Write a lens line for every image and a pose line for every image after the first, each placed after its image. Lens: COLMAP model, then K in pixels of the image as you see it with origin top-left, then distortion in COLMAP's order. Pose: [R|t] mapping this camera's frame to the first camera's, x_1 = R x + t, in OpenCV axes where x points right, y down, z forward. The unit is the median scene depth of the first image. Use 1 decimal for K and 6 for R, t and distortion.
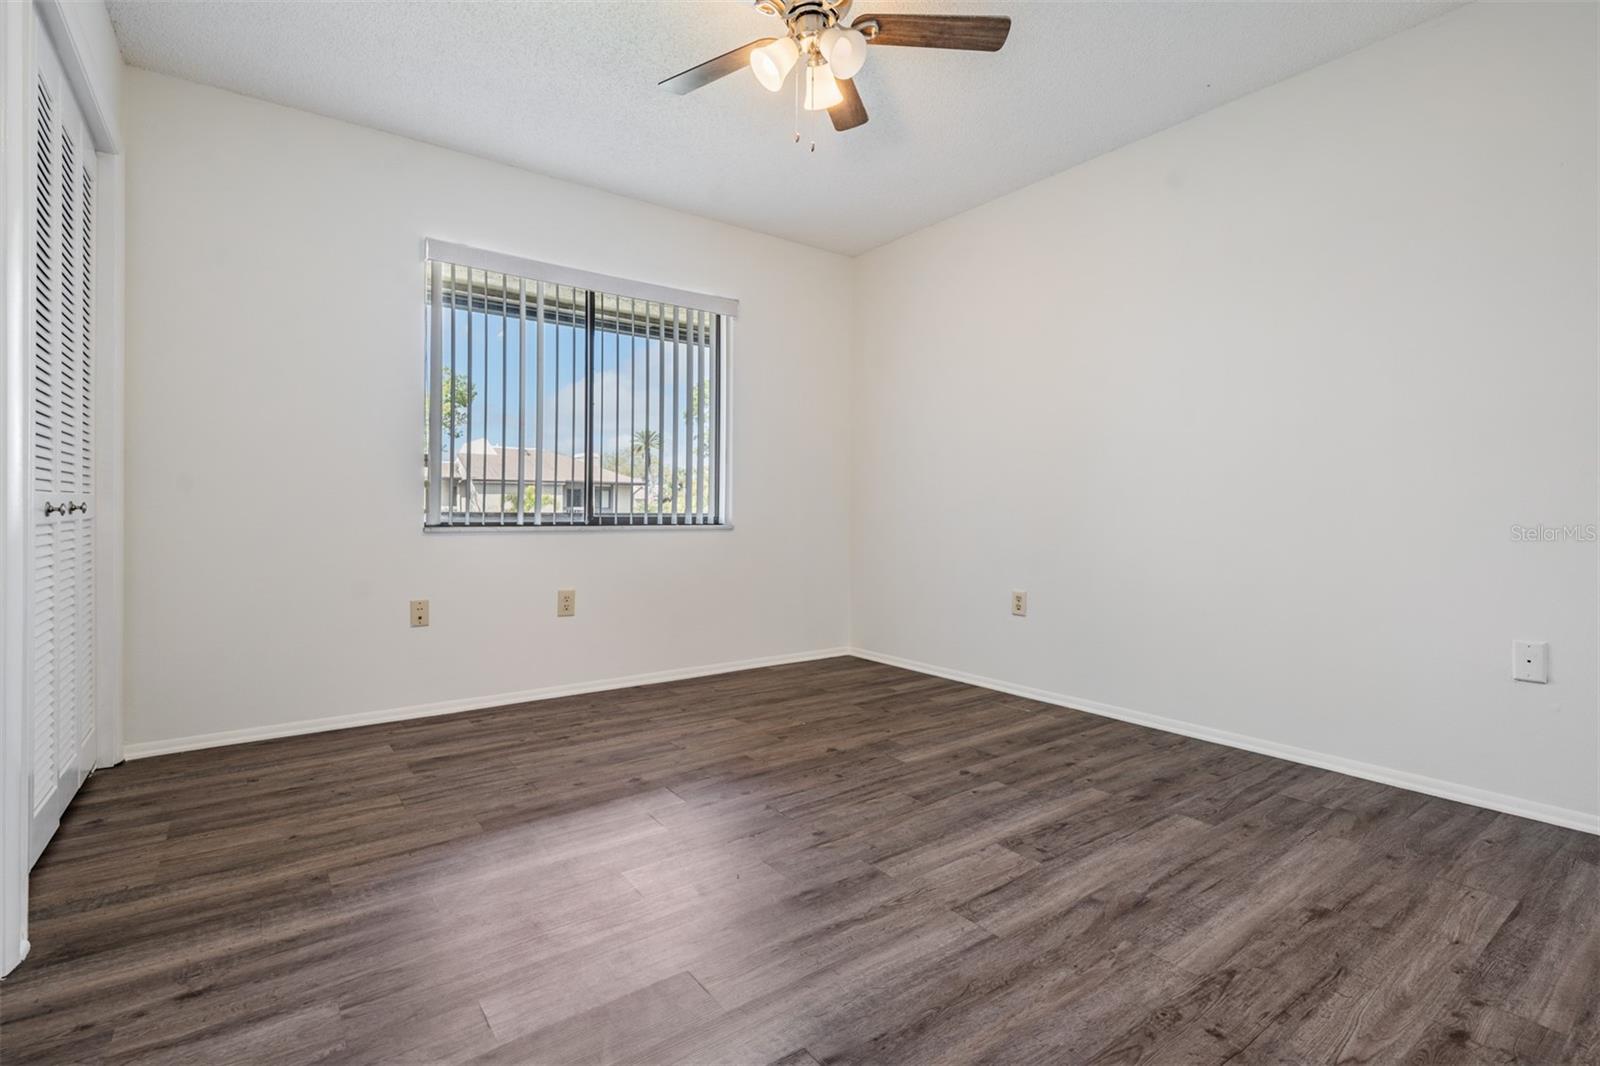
lens RADIAL K [[717.9, 0, 795.7], [0, 717.9, 526.0], [0, 0, 1]] dist [0.001211, -0.000799]
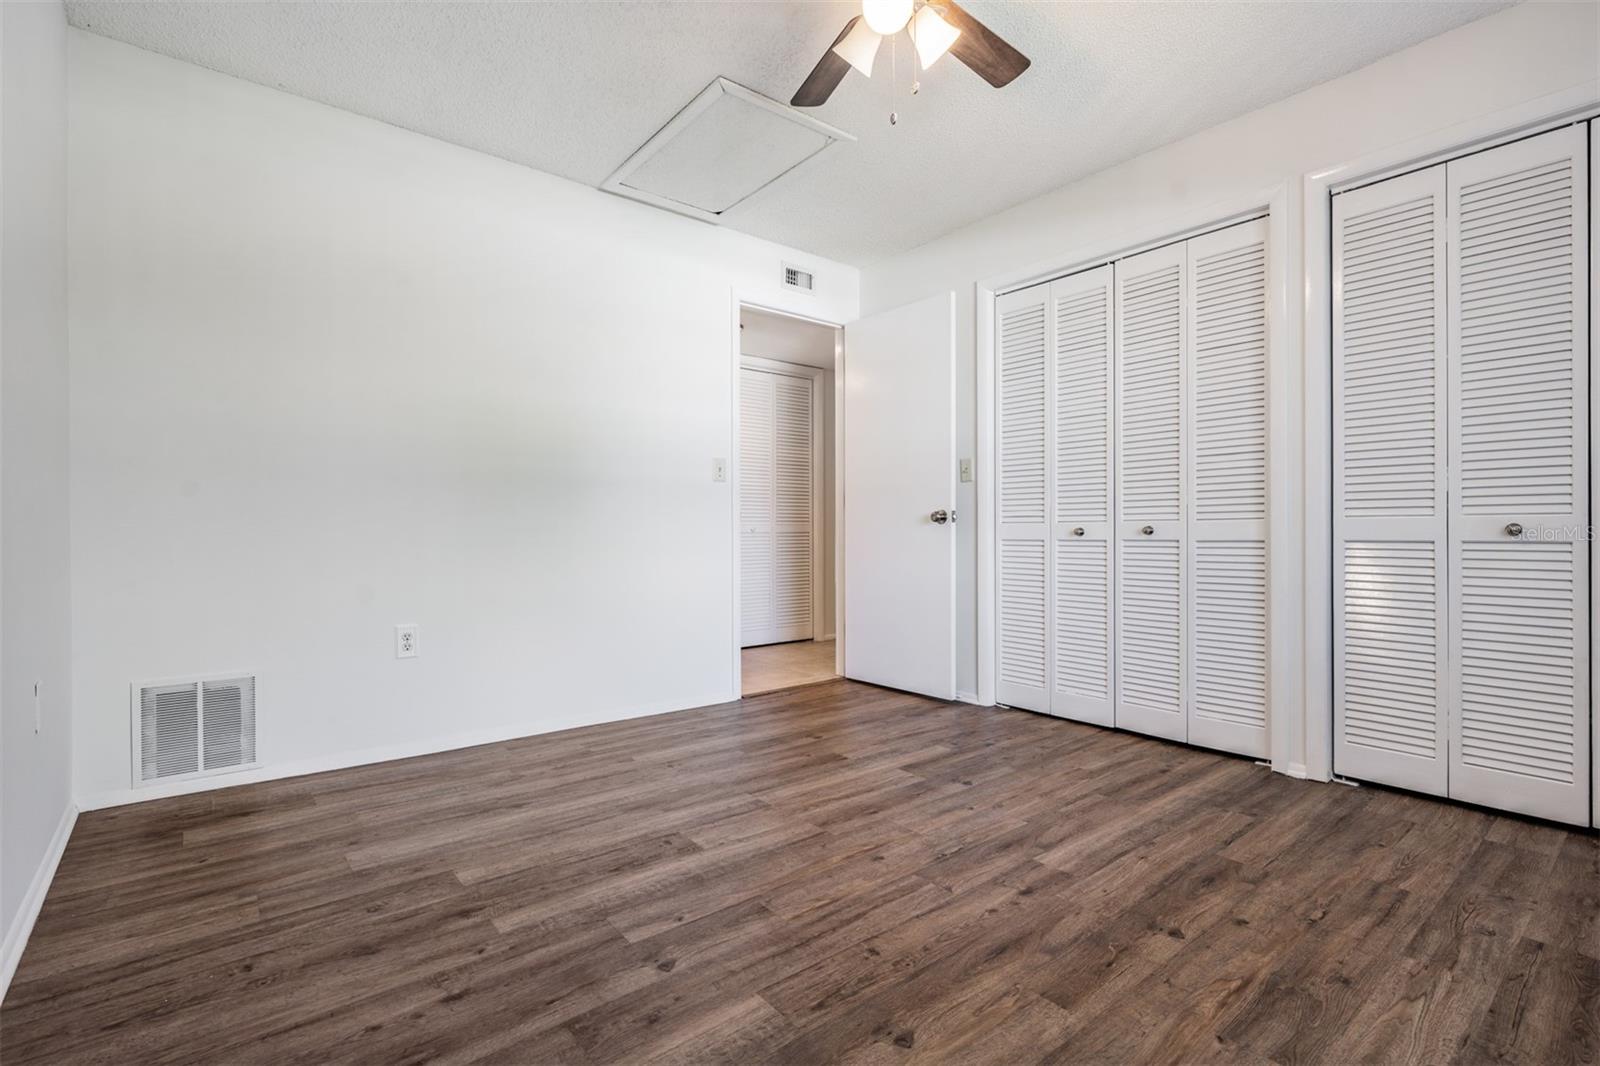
lens RADIAL K [[717.9, 0, 797.3], [0, 717.9, 535.1], [0, 0, 1]] dist [0.001211, -0.000799]
pose [[-0.998508, -0.002250, -0.054554, 0.180976], [-0.003952, 0.999508, 0.031106, -0.038618], [0.054457, 0.031275, -0.998026, 1.802348]]
